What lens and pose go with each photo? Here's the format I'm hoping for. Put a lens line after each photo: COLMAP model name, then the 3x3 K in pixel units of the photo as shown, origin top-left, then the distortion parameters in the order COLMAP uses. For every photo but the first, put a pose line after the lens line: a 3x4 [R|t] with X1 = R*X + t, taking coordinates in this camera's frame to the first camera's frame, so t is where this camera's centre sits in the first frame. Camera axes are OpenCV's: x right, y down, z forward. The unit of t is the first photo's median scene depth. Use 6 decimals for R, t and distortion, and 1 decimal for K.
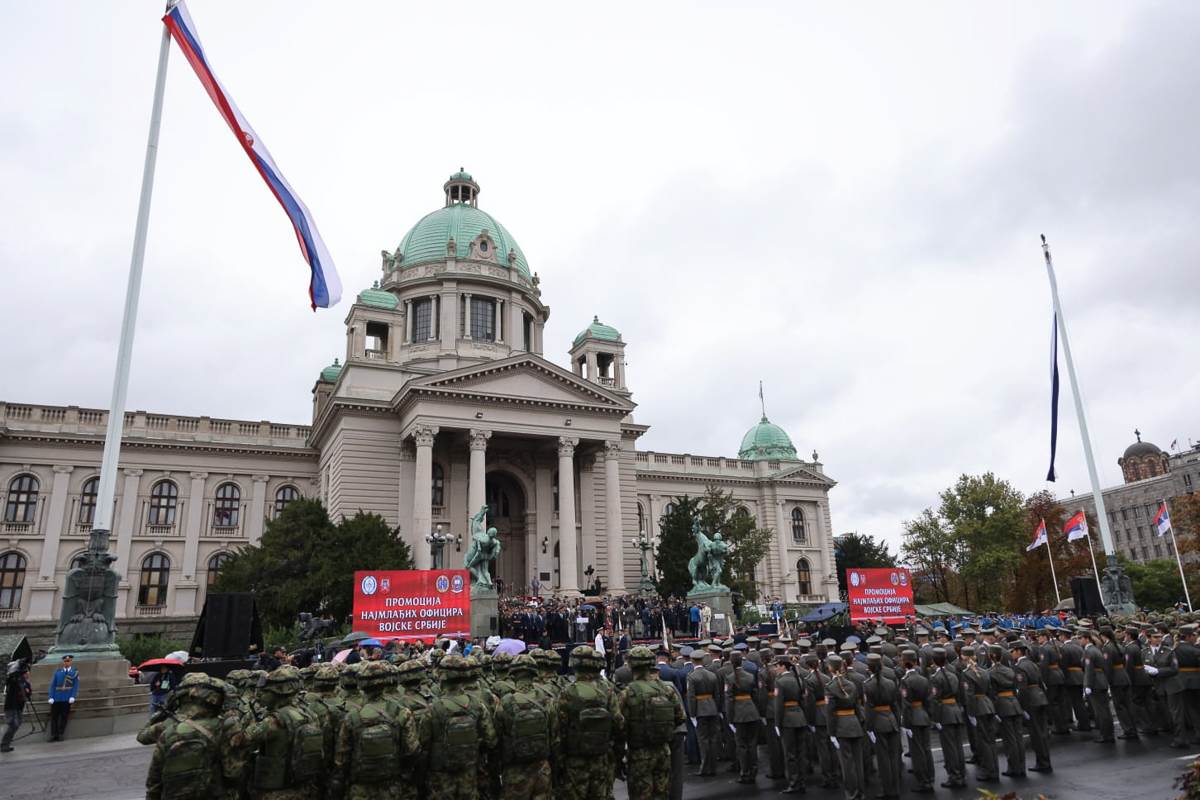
lens RADIAL K [[808.1, 0, 608.5], [0, 808.1, 398.3], [0, 0, 1]] dist [0.015964, -0.004919]
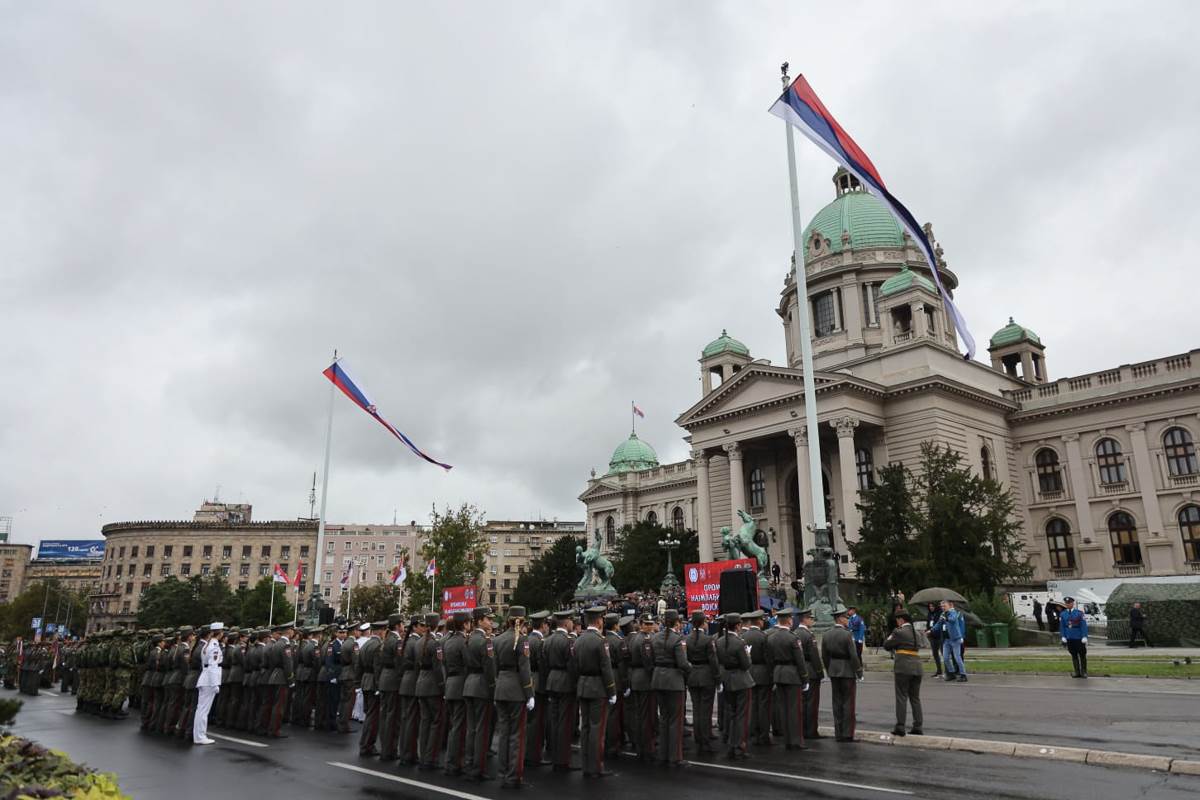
lens RADIAL K [[808.1, 0, 608.5], [0, 808.1, 398.3], [0, 0, 1]] dist [0.015964, -0.004919]
pose [[0.232865, -0.225010, -0.946121, 0.796085], [0.286449, 0.945576, -0.154378, 0.092928], [0.929366, -0.235066, 0.284645, 0.440187]]
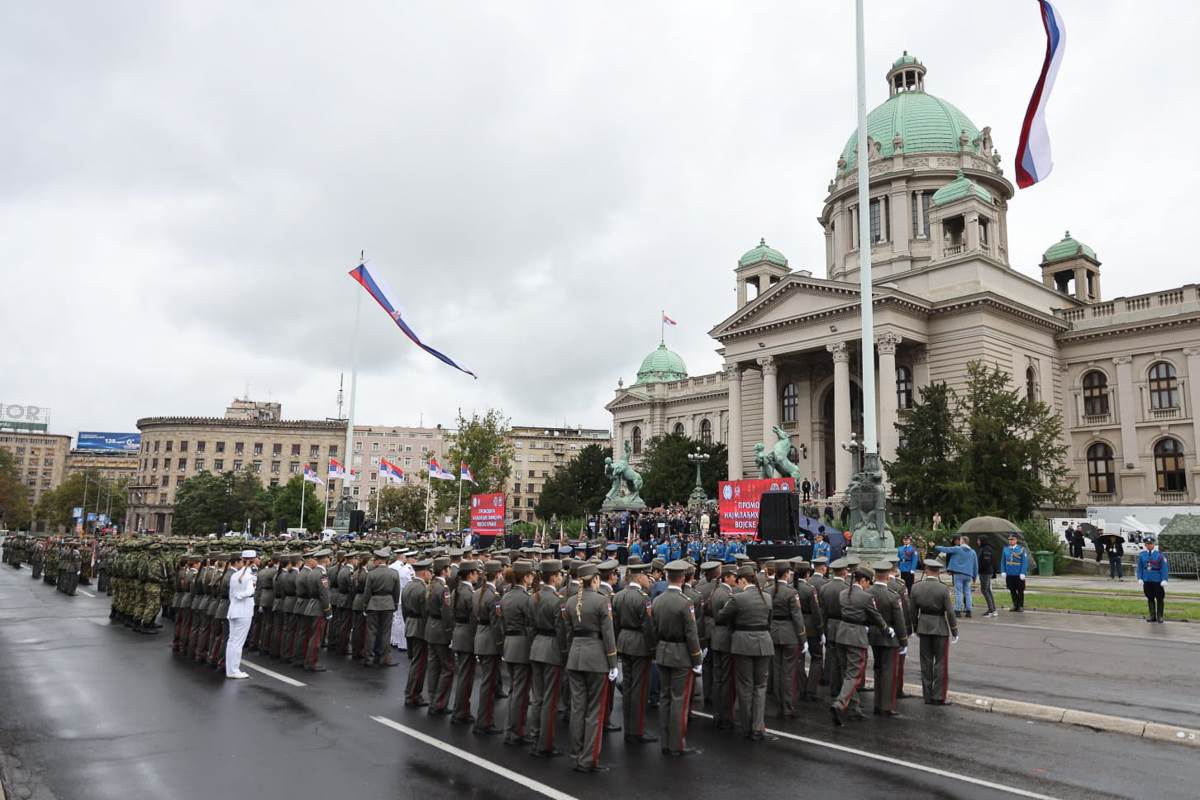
lens RADIAL K [[808.1, 0, 608.5], [0, 808.1, 398.3], [0, 0, 1]] dist [0.015964, -0.004919]
pose [[0.209362, -0.110025, -0.971629, 0.773202], [0.259380, 0.964303, -0.053306, 0.085023], [0.942810, -0.240860, 0.230427, 0.437770]]
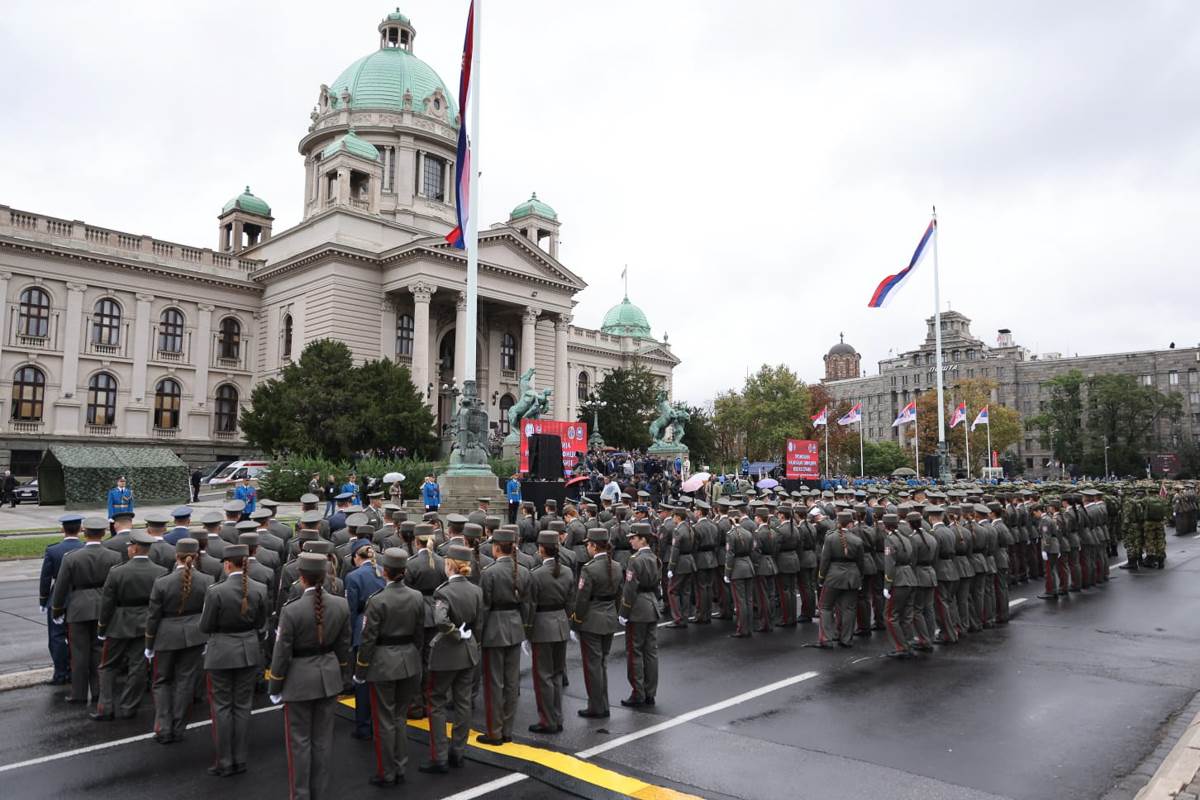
lens RADIAL K [[808.1, 0, 608.5], [0, 808.1, 398.3], [0, 0, 1]] dist [0.015964, -0.004919]
pose [[0.936703, 0.081963, 0.340395, -0.293280], [-0.141933, 0.977638, 0.155172, -0.015920], [-0.320065, -0.193663, 0.927390, -0.096591]]
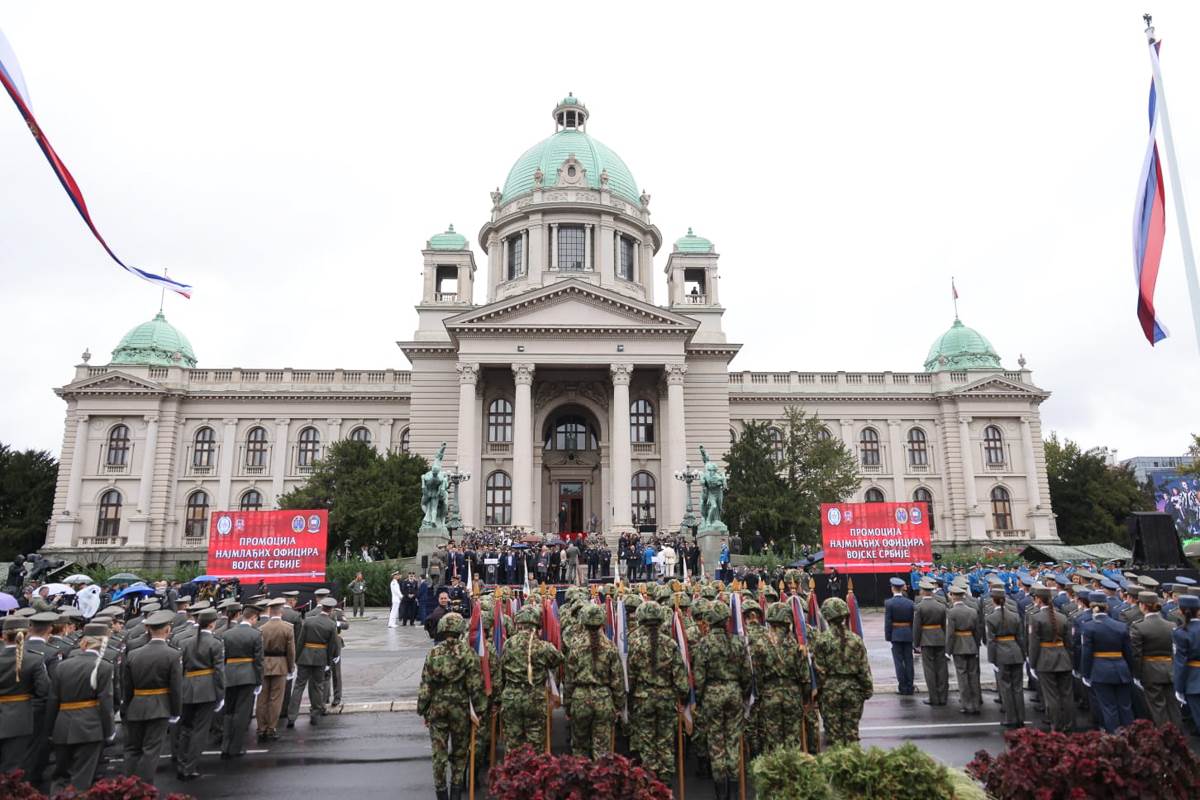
lens RADIAL K [[808.1, 0, 608.5], [0, 808.1, 398.3], [0, 0, 1]] dist [0.015964, -0.004919]
pose [[0.915999, -0.056436, -0.397190, 0.274686], [0.090719, 0.993549, 0.068044, 0.020499], [0.390788, -0.098361, 0.915210, 0.122854]]
